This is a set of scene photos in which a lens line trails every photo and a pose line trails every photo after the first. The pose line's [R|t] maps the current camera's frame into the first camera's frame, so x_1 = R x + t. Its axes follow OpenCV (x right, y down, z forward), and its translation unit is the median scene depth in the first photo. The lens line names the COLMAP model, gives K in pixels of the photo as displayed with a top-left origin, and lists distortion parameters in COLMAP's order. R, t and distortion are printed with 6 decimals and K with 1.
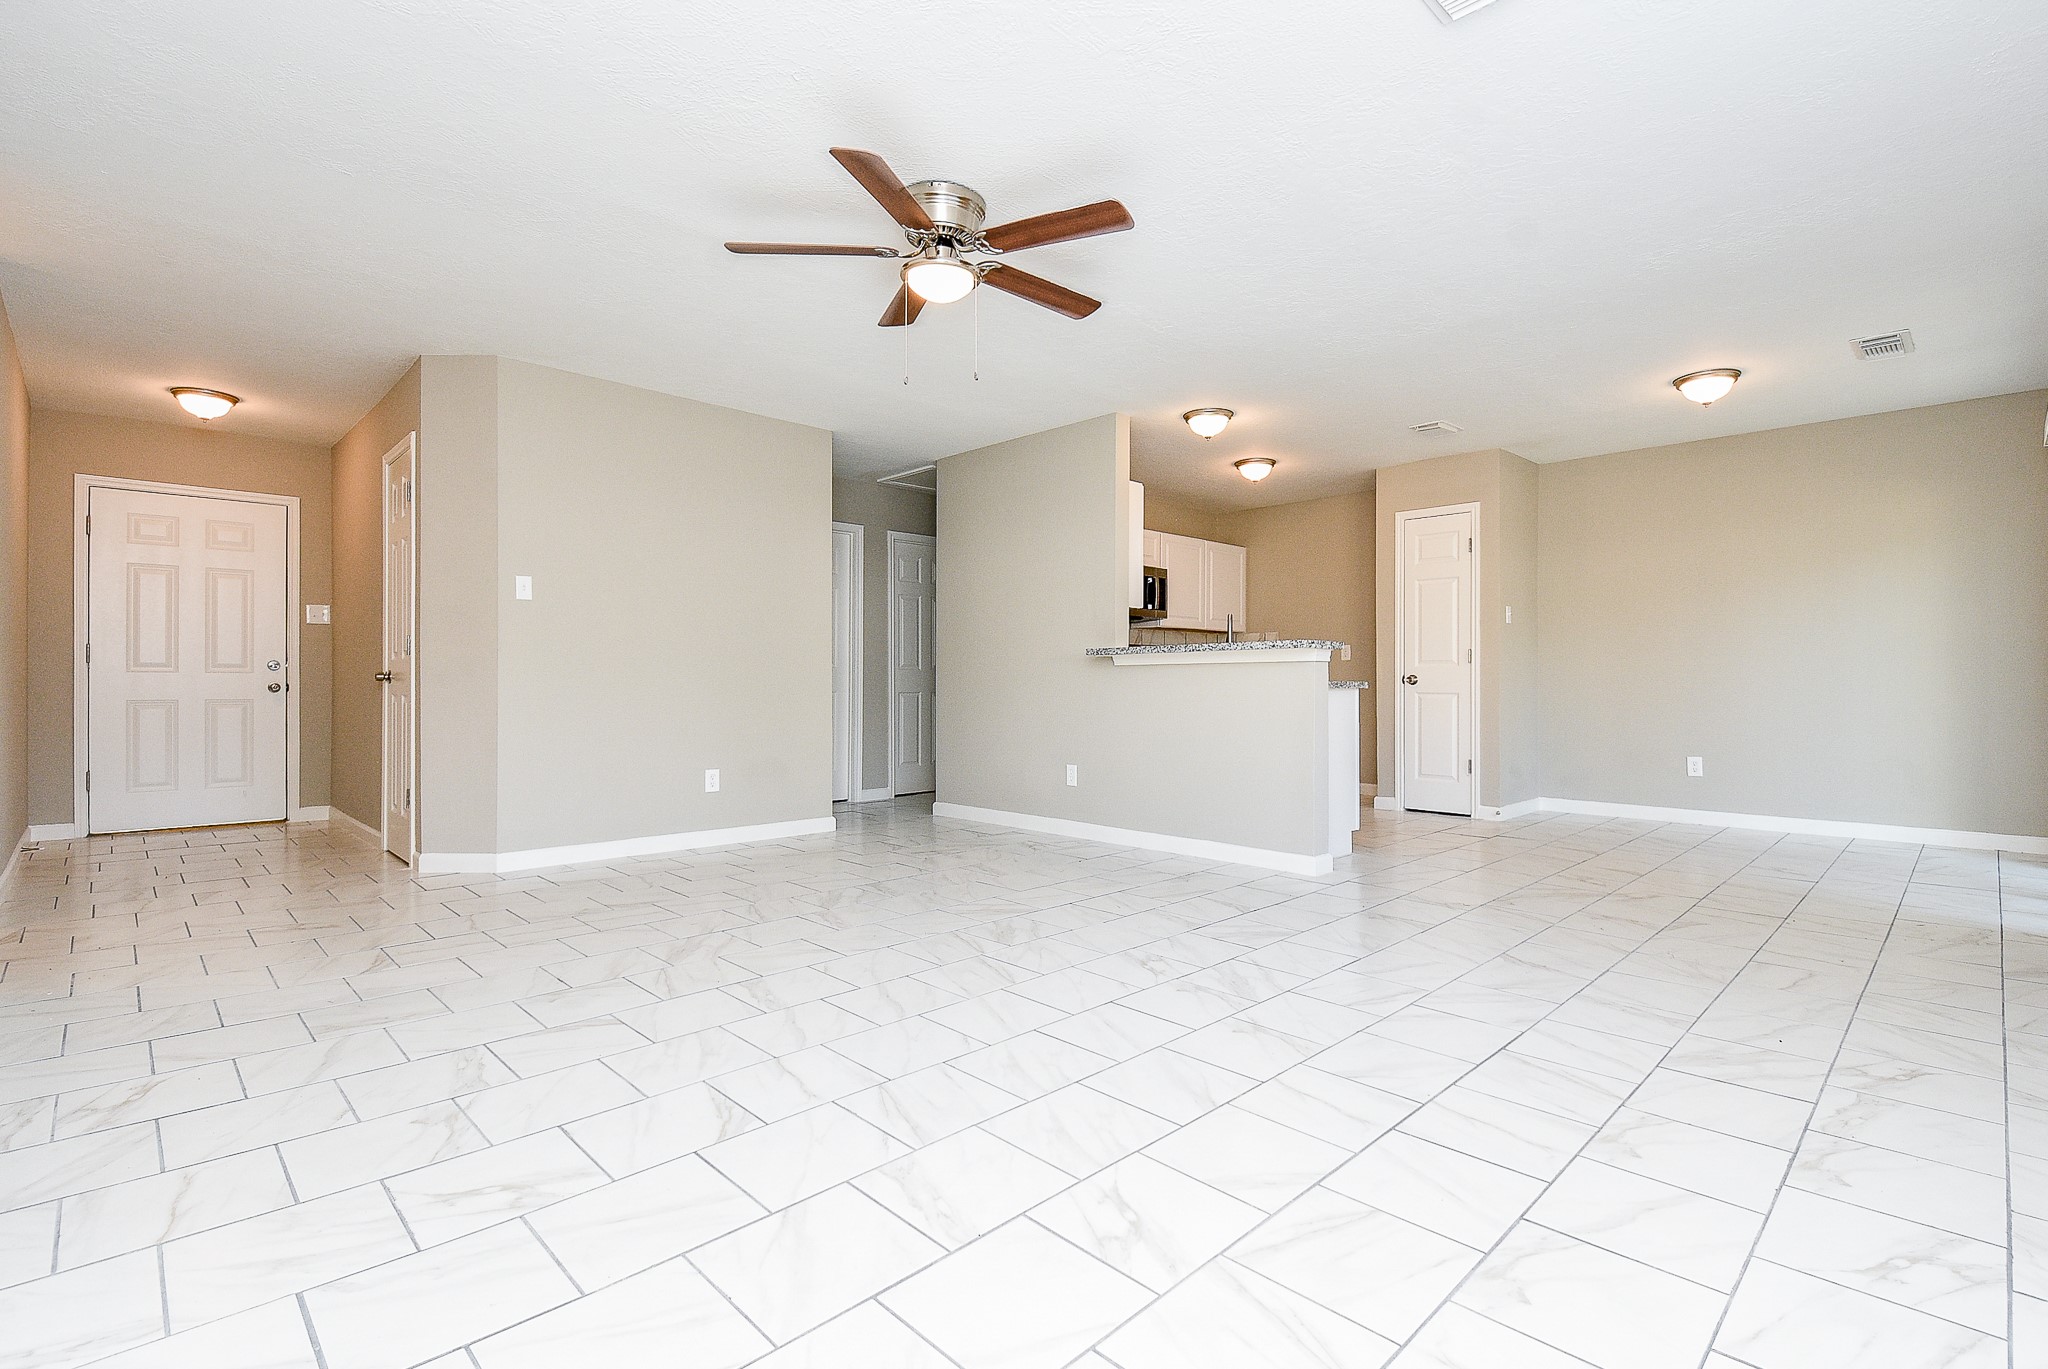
lens RADIAL K [[945.5, 0, 1061.1], [0, 945.5, 679.6], [0, 0, 1]] dist [-0.000096, -0.000717]
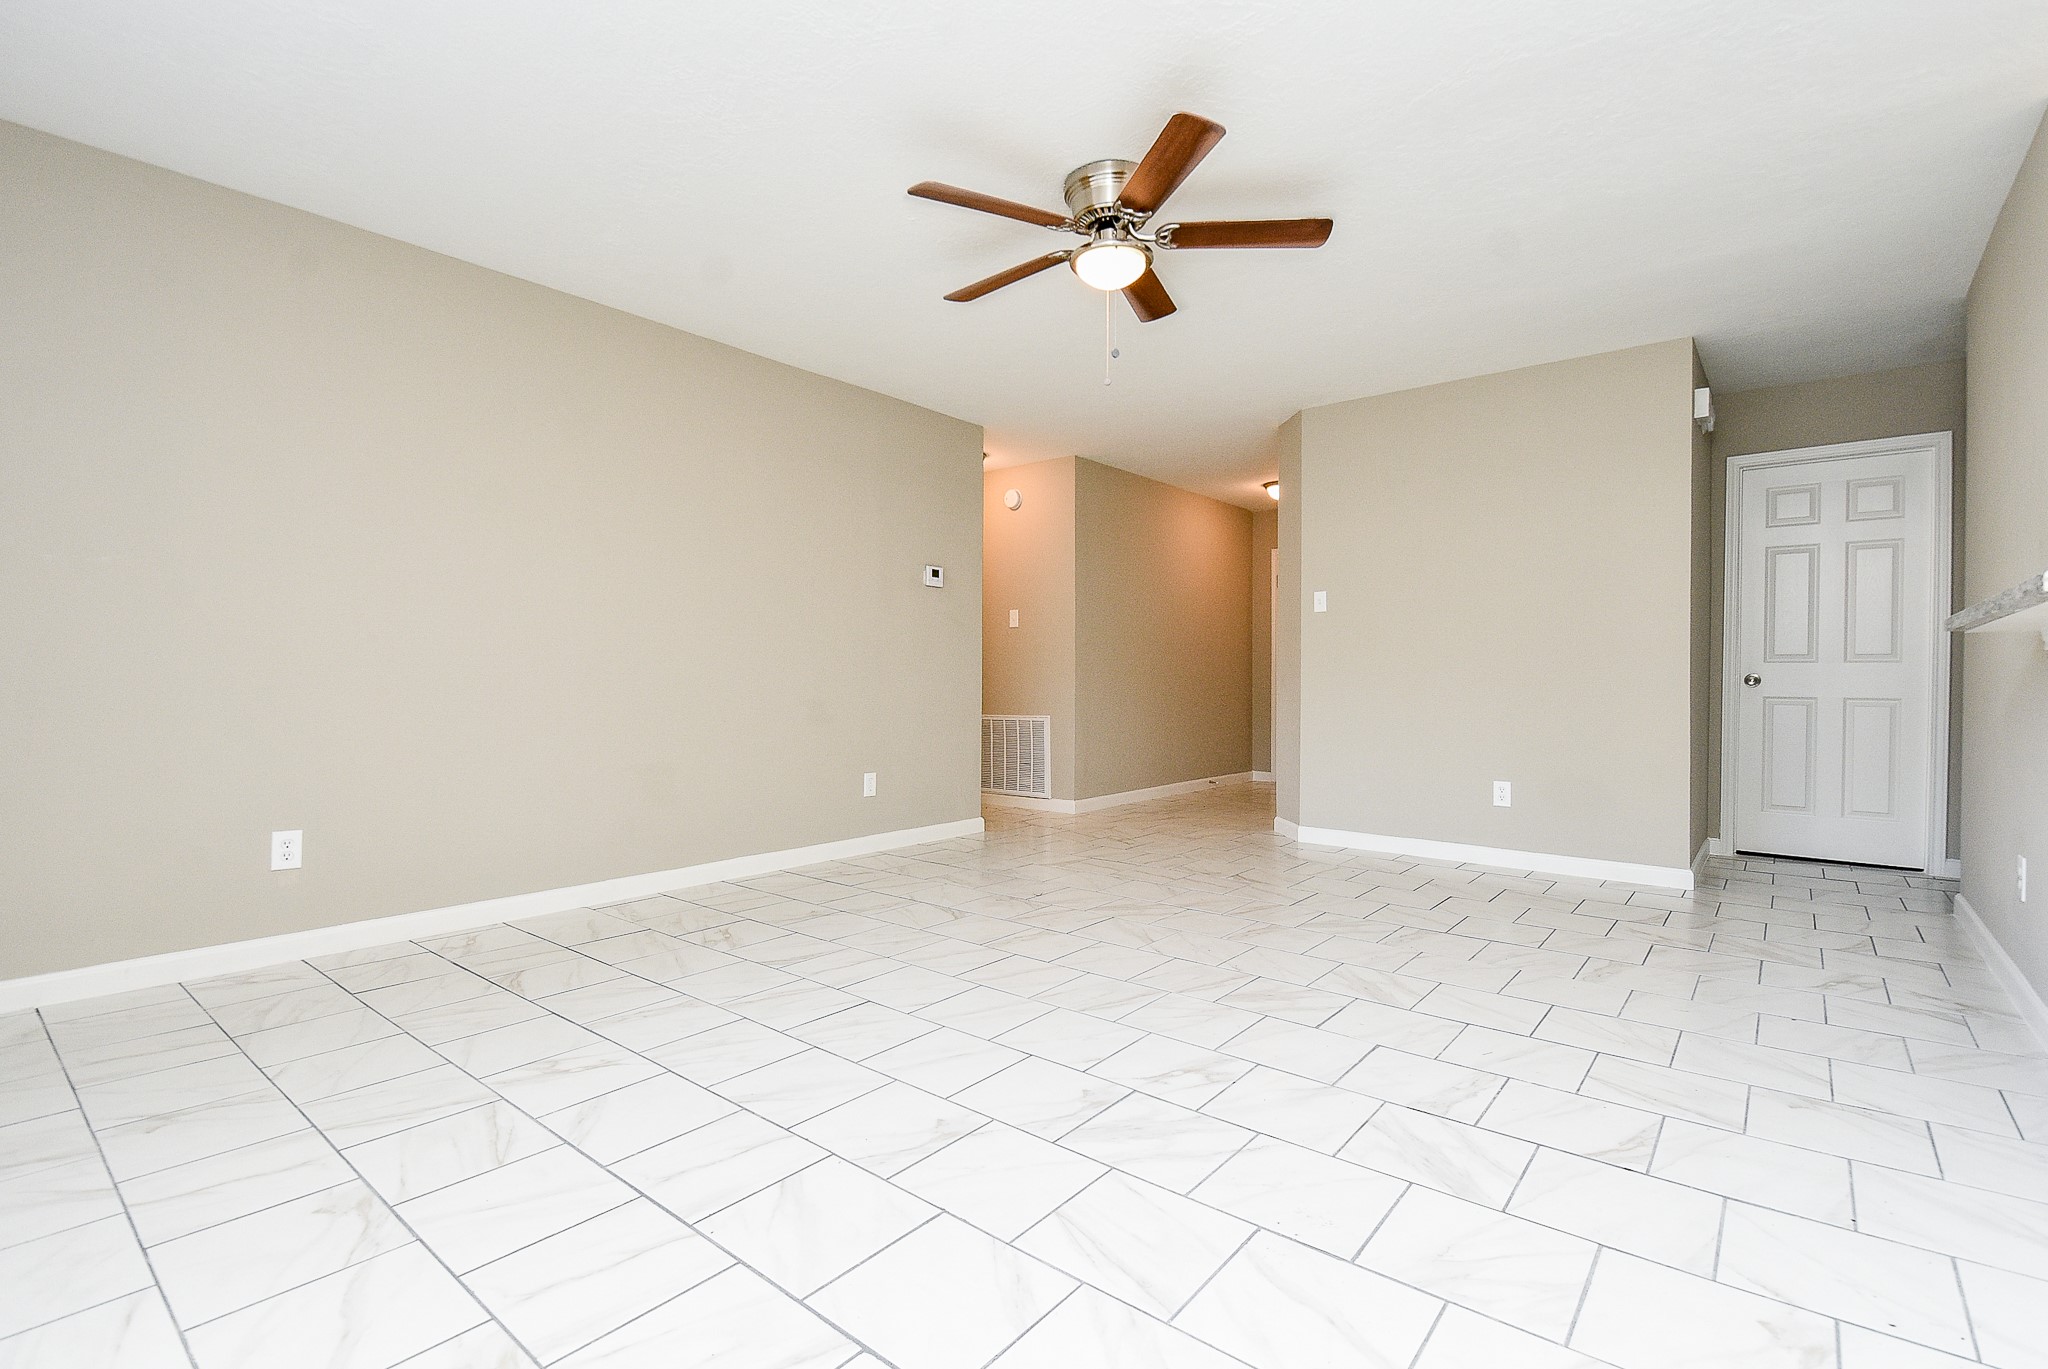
lens RADIAL K [[932.8, 0, 1049.7], [0, 932.8, 684.3], [0, 0, 1]] dist [0.035625, -0.031525]
pose [[0.093295, 0.002320, -0.995636, 0.777021], [0.000212, 0.999997, 0.002350, 0.002560], [0.995639, -0.000430, 0.093294, 0.807893]]
